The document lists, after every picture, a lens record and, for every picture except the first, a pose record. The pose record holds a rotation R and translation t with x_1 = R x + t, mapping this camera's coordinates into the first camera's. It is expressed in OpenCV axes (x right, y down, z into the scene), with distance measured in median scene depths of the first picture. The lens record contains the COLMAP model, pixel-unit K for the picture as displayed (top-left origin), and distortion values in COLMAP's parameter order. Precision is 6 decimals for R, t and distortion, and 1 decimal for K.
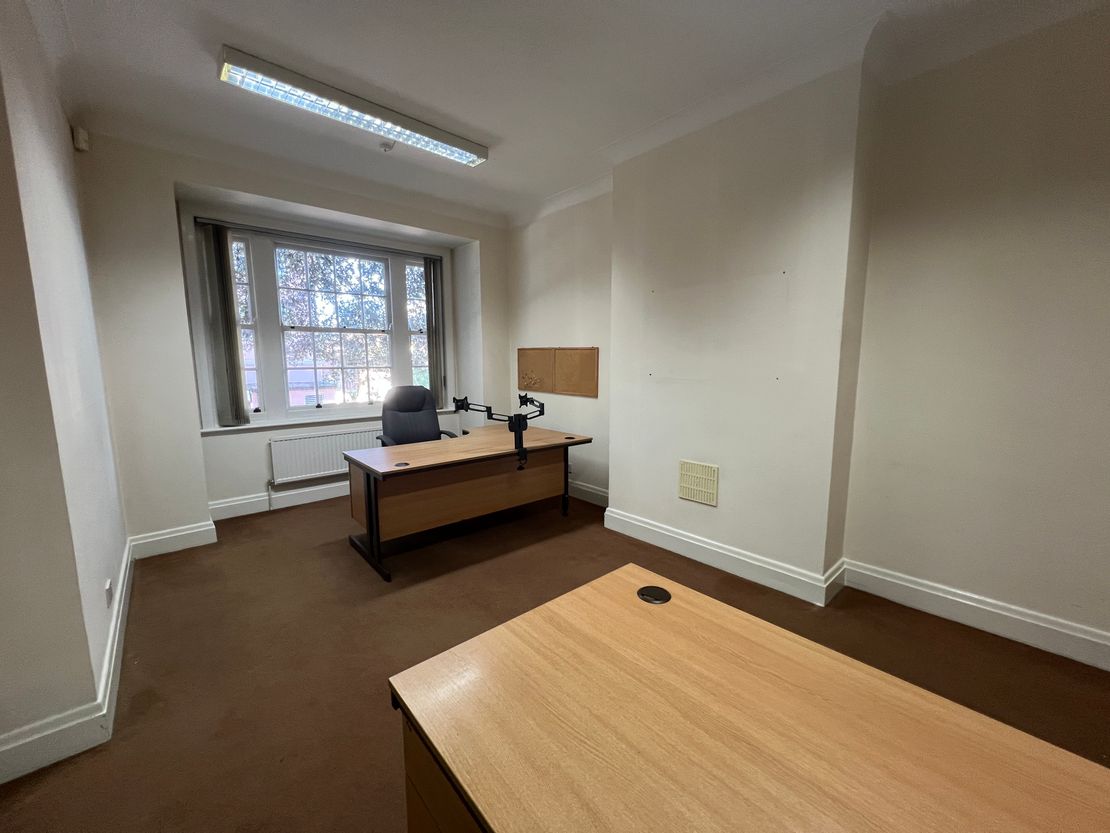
lens RADIAL K [[441.0, 0, 554.6], [0, 441.0, 415.1], [0, 0, 1]] dist [0.001144, -0.000050]
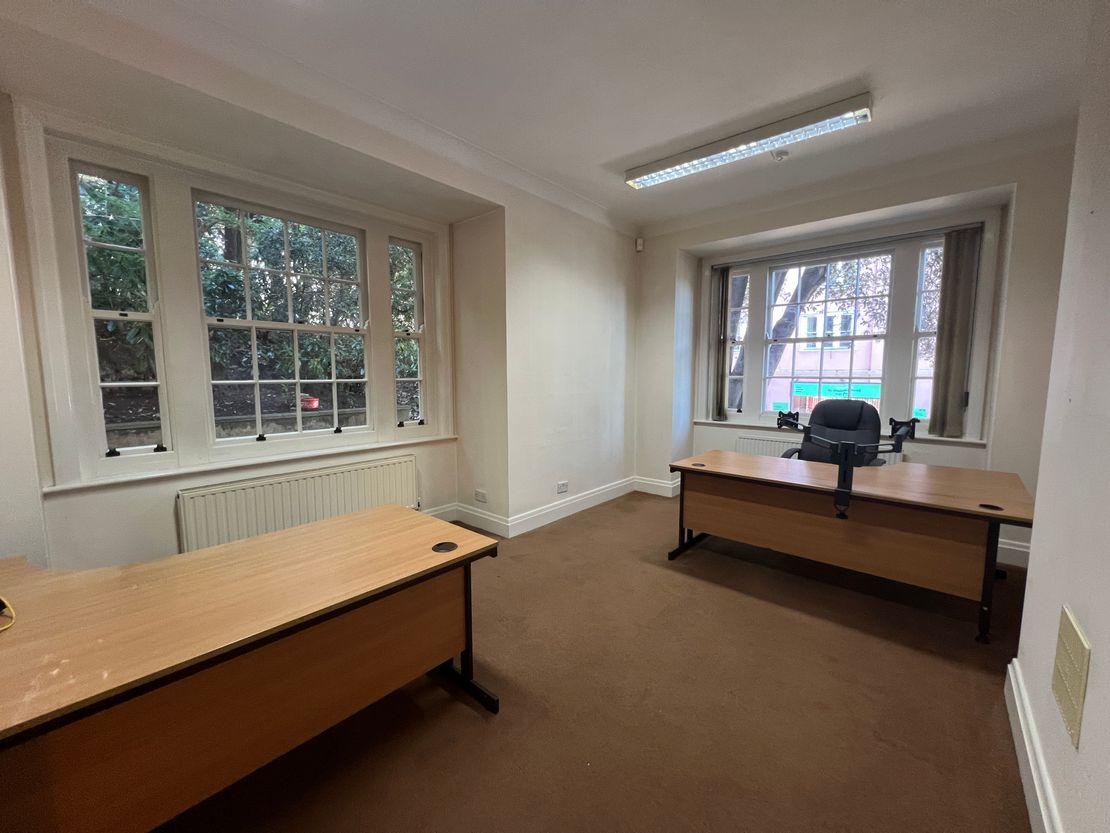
lens RADIAL K [[441.0, 0, 555.4], [0, 441.0, 413.8], [0, 0, 1]] dist [0.001144, -0.000050]
pose [[0.136079, 0.097196, -0.985919, 0.568611], [-0.122425, 0.989198, 0.080621, -0.048648], [0.983105, 0.109730, 0.146508, 0.404704]]
